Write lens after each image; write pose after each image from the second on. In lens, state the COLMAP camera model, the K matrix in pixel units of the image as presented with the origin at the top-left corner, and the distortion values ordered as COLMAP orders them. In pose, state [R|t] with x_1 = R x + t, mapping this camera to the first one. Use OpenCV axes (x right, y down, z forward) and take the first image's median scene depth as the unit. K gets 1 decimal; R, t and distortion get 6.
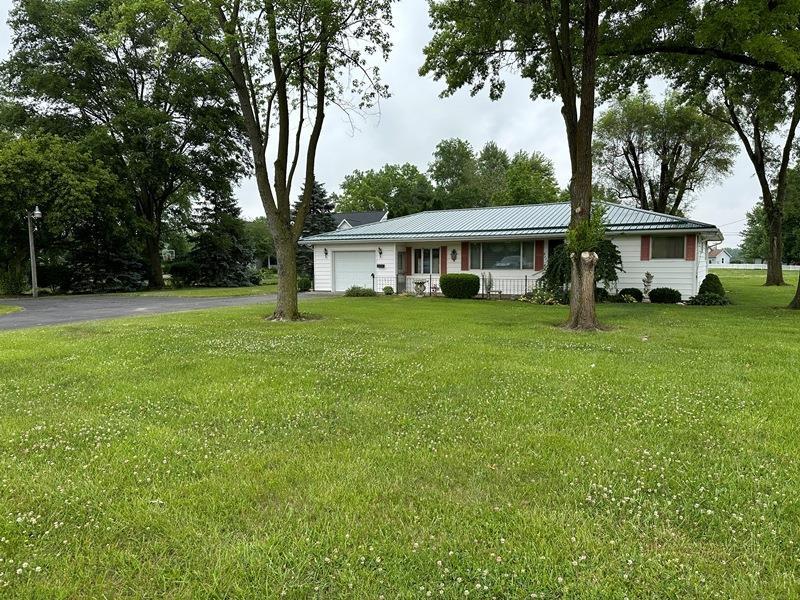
lens RADIAL K [[530.0, 0, 398.8], [0, 530.0, 302.2], [0, 0, 1]] dist [0.030752, -0.029316]
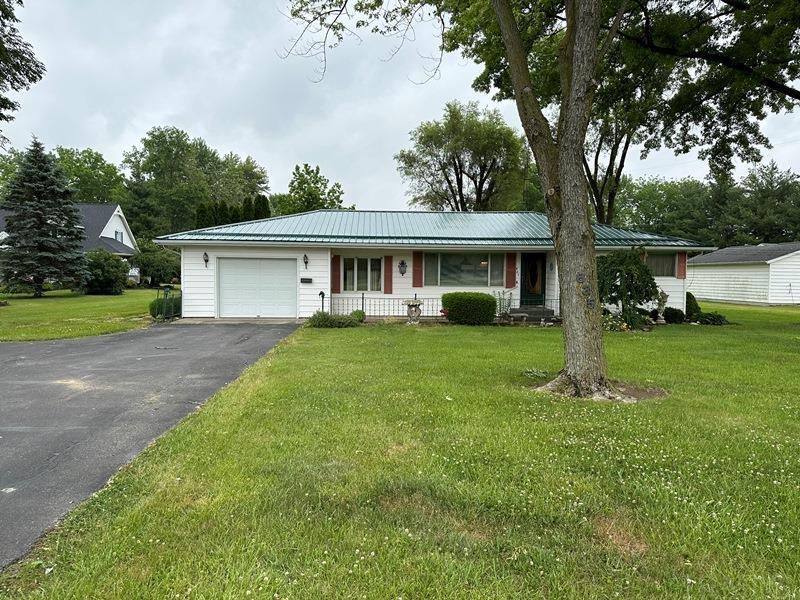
lens RADIAL K [[530.0, 0, 400.7], [0, 530.0, 299.2], [0, 0, 1]] dist [0.030752, -0.029316]
pose [[0.830236, -0.015942, 0.557184, -0.323236], [0.027883, 0.999527, -0.012949, -0.030665], [-0.556714, 0.026287, 0.830288, 0.341553]]
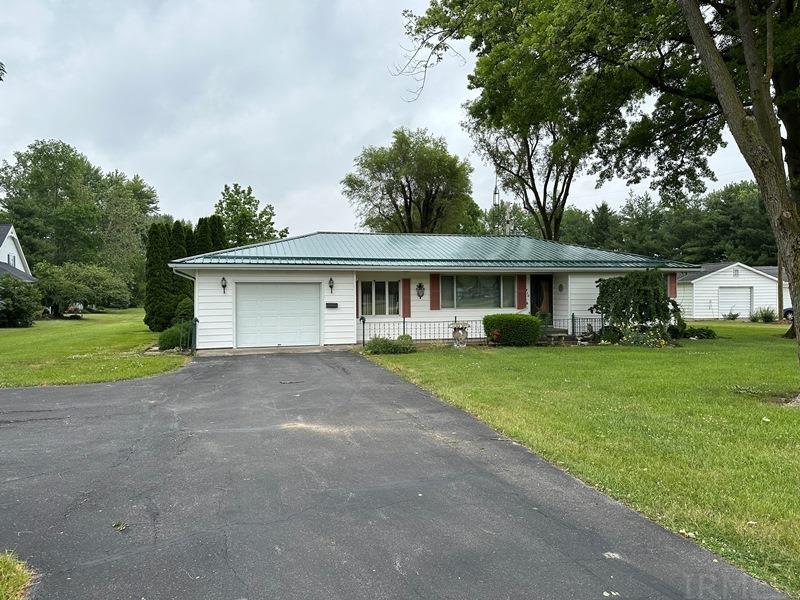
lens RADIAL K [[530.0, 0, 396.7], [0, 530.0, 298.6], [0, 0, 1]] dist [0.030752, -0.029316]
pose [[0.705303, -0.004085, 0.708894, -0.451722], [0.055422, 0.997240, -0.049395, -0.039130], [-0.706736, 0.074127, 0.703583, 0.465589]]
